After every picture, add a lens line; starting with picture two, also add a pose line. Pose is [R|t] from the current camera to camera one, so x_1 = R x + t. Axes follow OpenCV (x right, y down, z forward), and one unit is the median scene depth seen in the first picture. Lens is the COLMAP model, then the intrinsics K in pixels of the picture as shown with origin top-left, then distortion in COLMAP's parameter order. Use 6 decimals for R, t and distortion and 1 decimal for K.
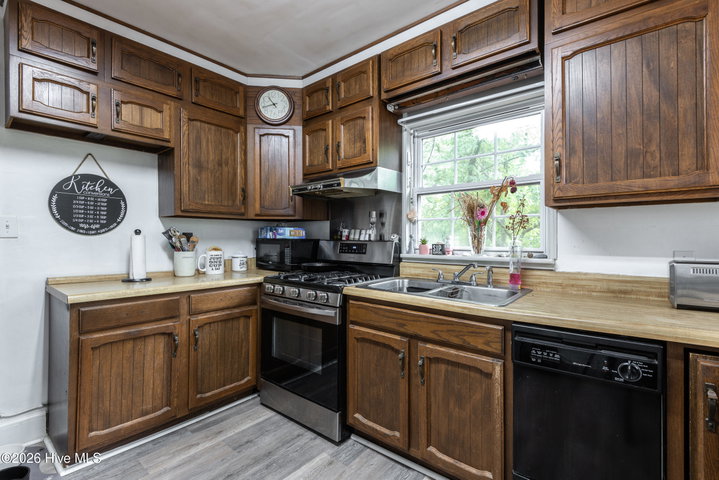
lens RADIAL K [[329.1, 0, 358.3], [0, 329.1, 235.2], [0, 0, 1]] dist [-0.000632, -0.000437]
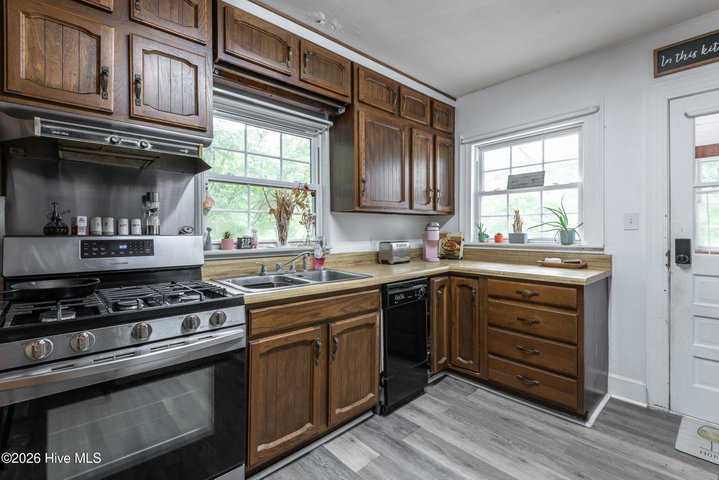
lens RADIAL K [[323.8, 0, 359.9], [0, 323.8, 227.7], [0, 0, 1]] dist [-0.001637, -0.000360]
pose [[0.134627, 0.007914, 0.990865, -0.786436], [-0.005725, 0.999958, -0.007209, 0.004569], [-0.990880, -0.004702, 0.134667, 0.661755]]
